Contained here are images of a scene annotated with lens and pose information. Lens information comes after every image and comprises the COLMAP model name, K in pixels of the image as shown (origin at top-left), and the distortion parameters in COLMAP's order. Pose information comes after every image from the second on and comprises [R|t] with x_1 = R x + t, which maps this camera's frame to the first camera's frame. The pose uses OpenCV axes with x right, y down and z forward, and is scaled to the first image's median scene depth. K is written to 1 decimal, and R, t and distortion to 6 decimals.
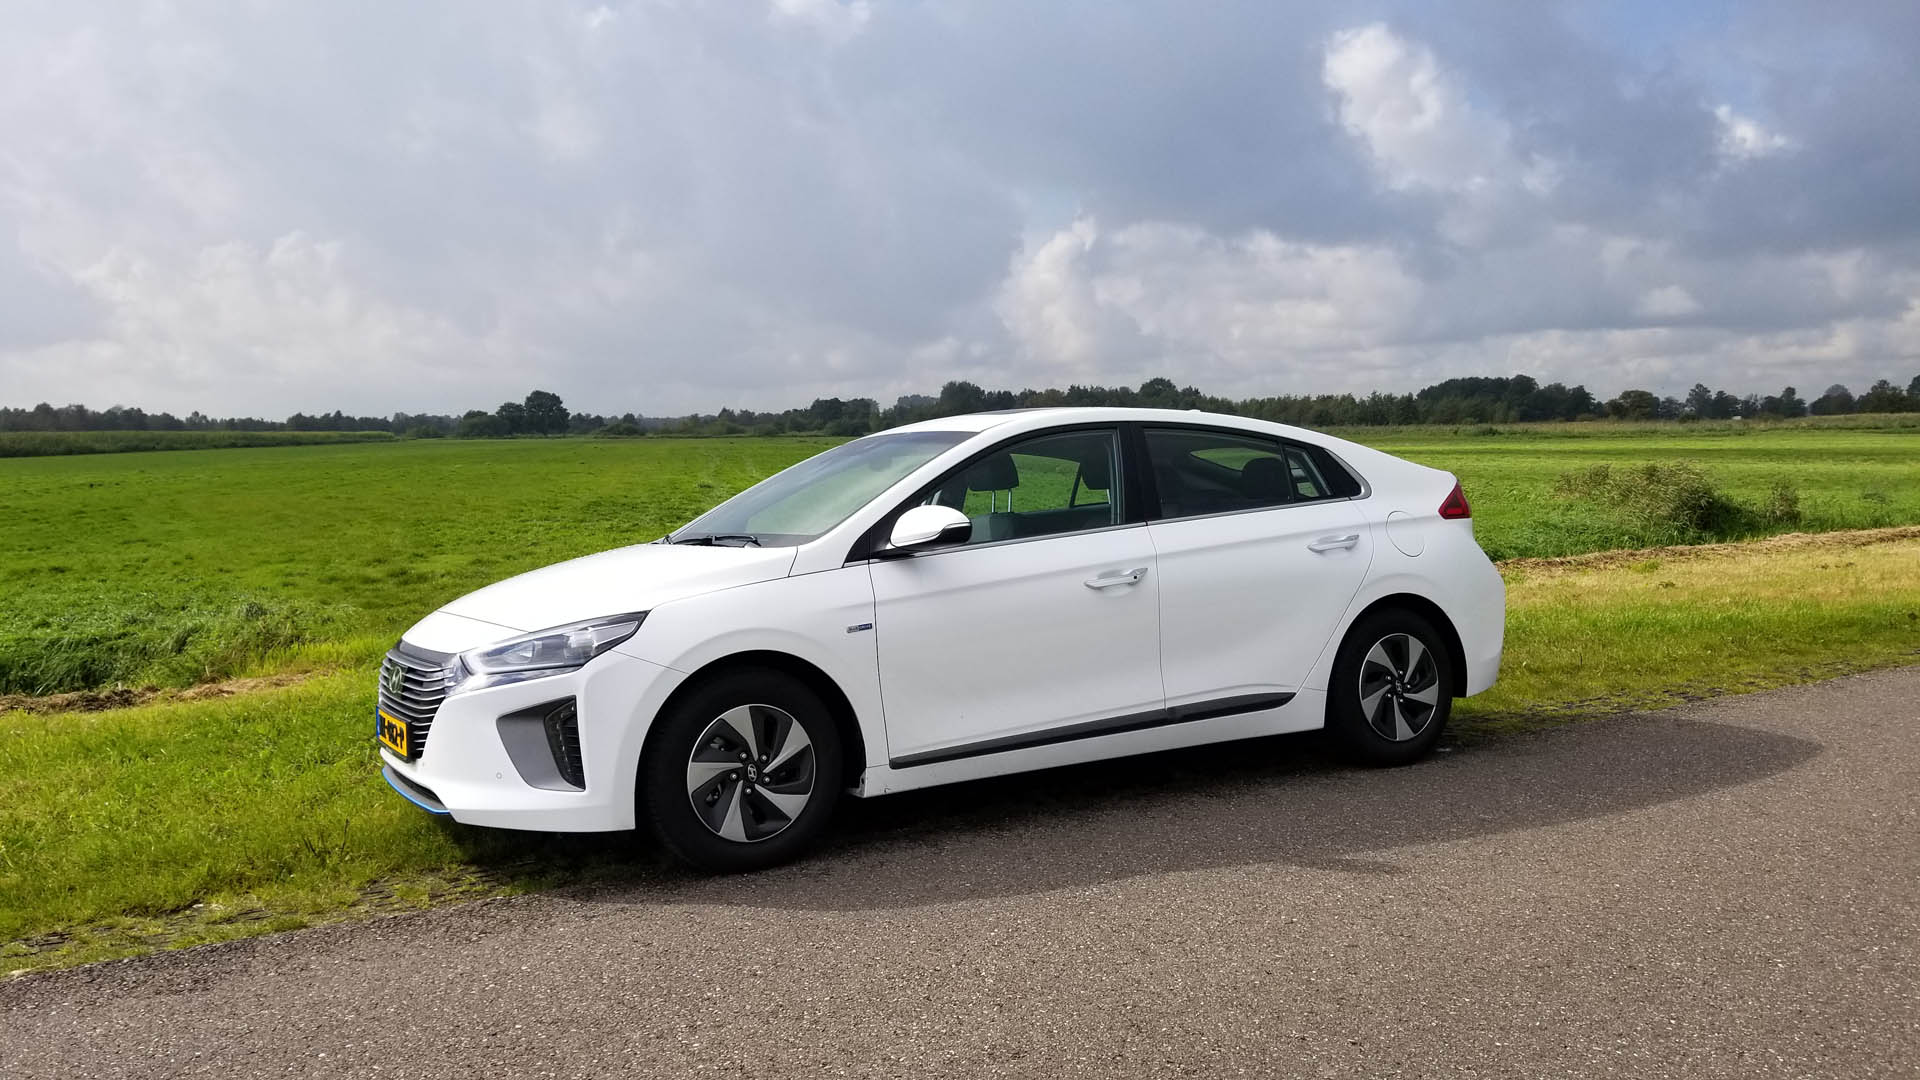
lens RADIAL K [[1490.4, 0, 901.8], [0, 1490.4, 530.0], [0, 0, 1]] dist [0.105378, -0.169847]
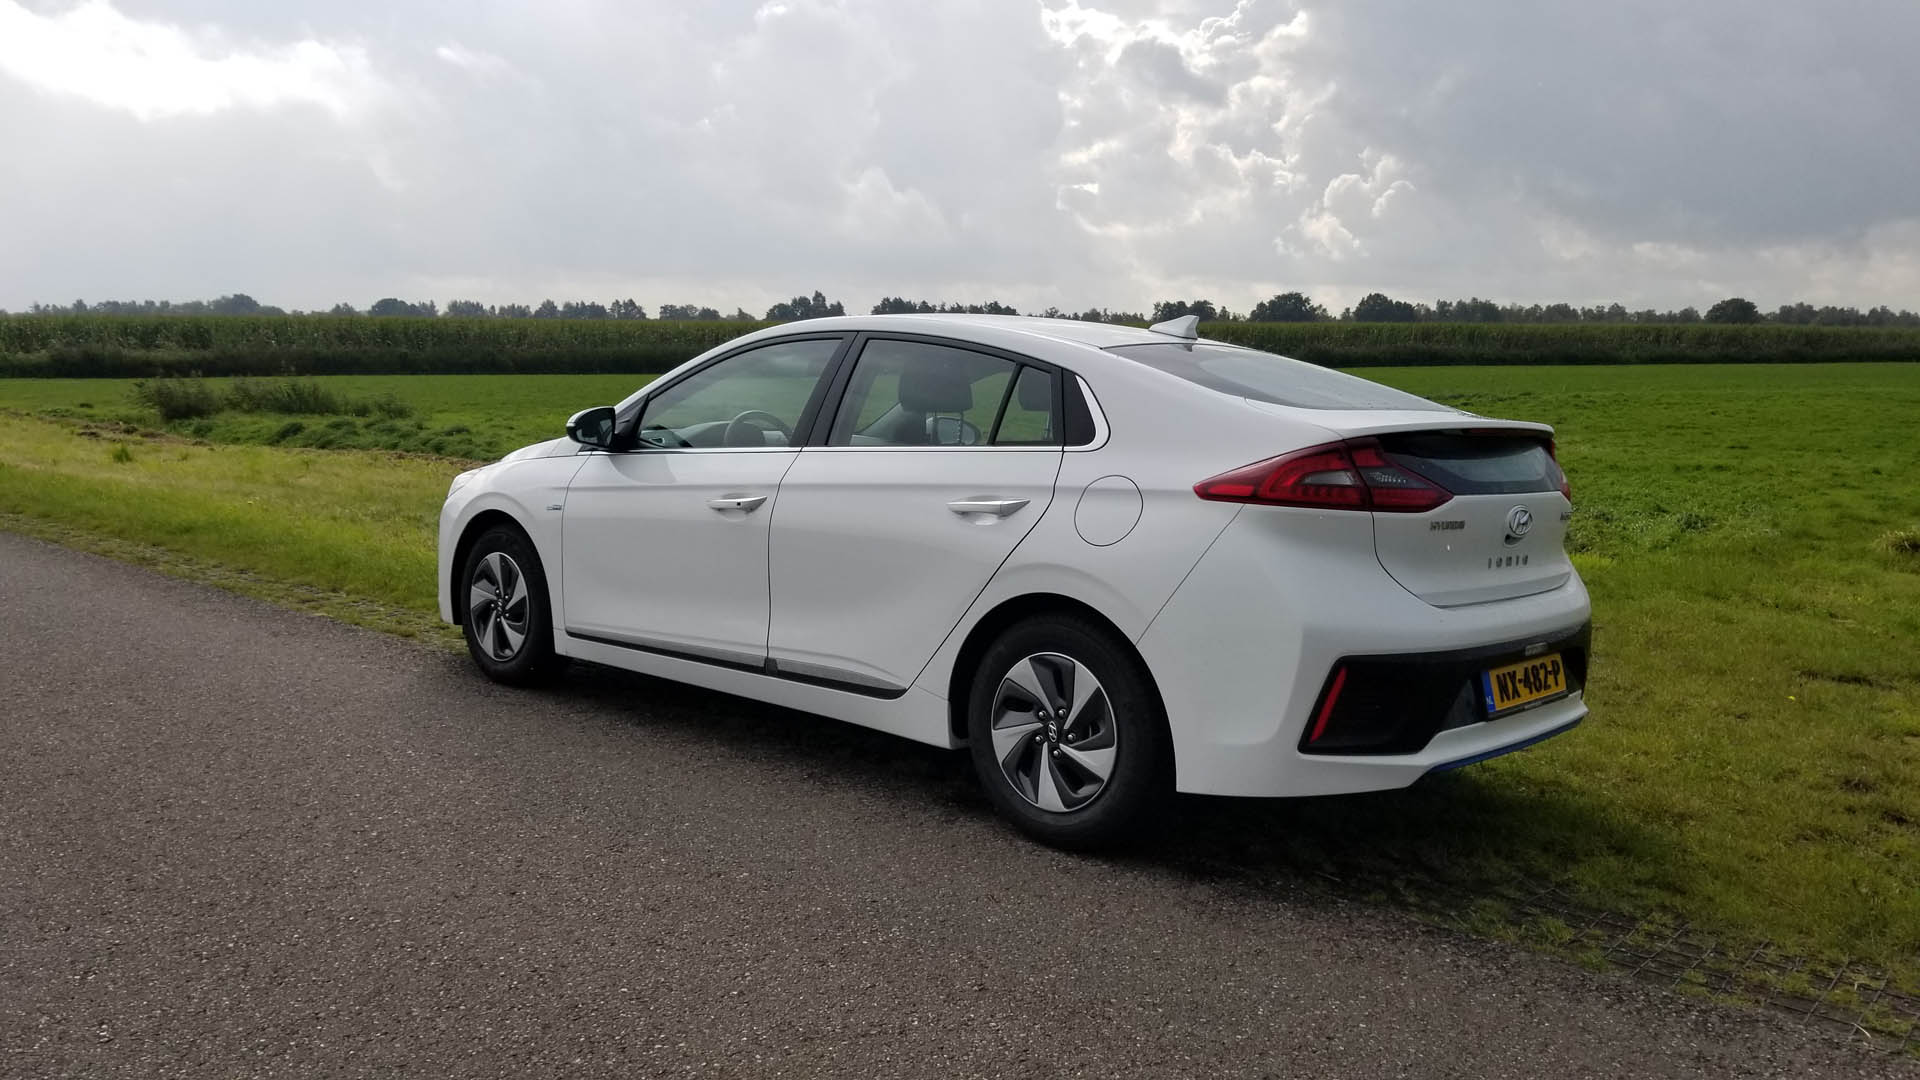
lens RADIAL K [[1507.1, 0, 940.3], [0, 1507.1, 537.9], [0, 0, 1]] dist [0.089052, -0.173449]
pose [[0.312117, 0.140454, -0.939604, 0.927530], [-0.072840, 0.989638, 0.123738, -0.061267], [0.947247, 0.029820, 0.319113, 0.723384]]
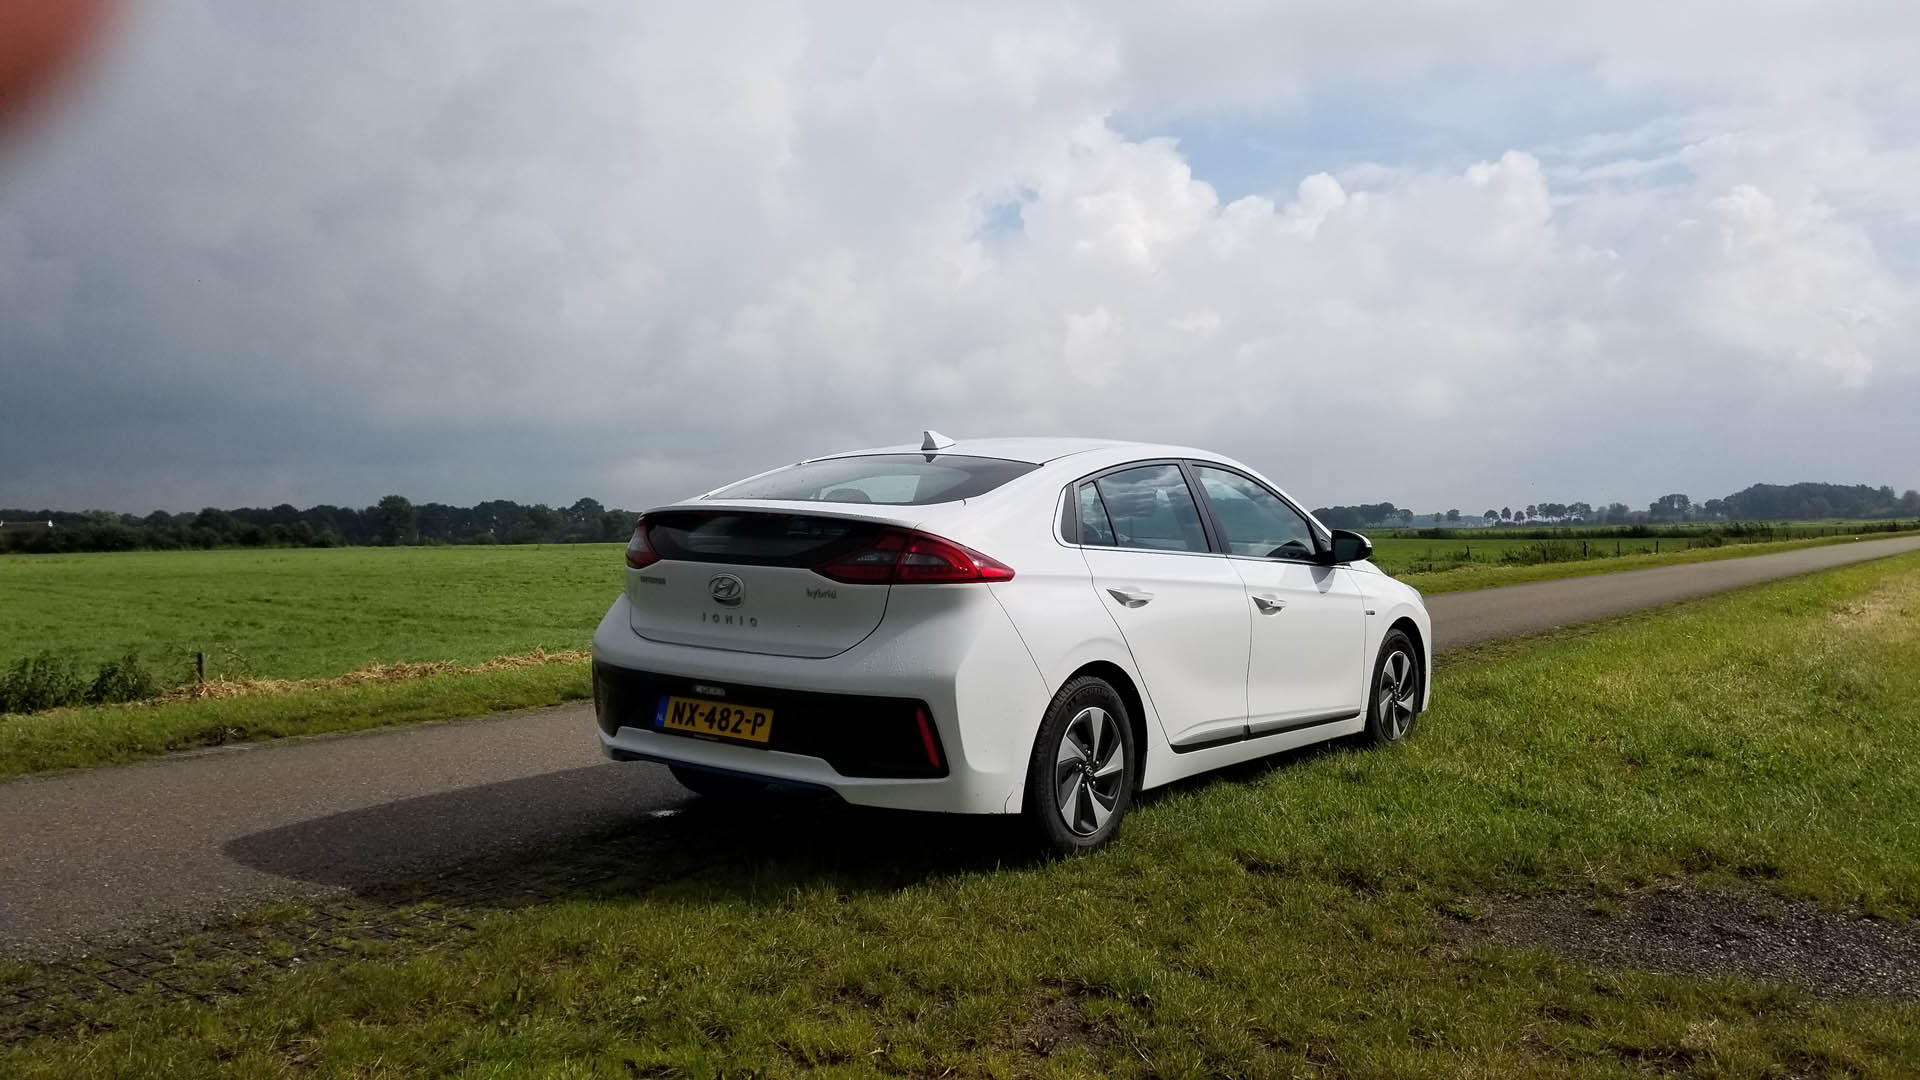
lens RADIAL K [[1507.1, 0, 940.3], [0, 1507.1, 537.9], [0, 0, 1]] dist [0.089052, -0.173449]
pose [[-0.913851, 0.034697, -0.404565, 0.597215], [0.008373, 0.997741, 0.066655, -0.083392], [0.405964, 0.057525, -0.912077, 1.971144]]
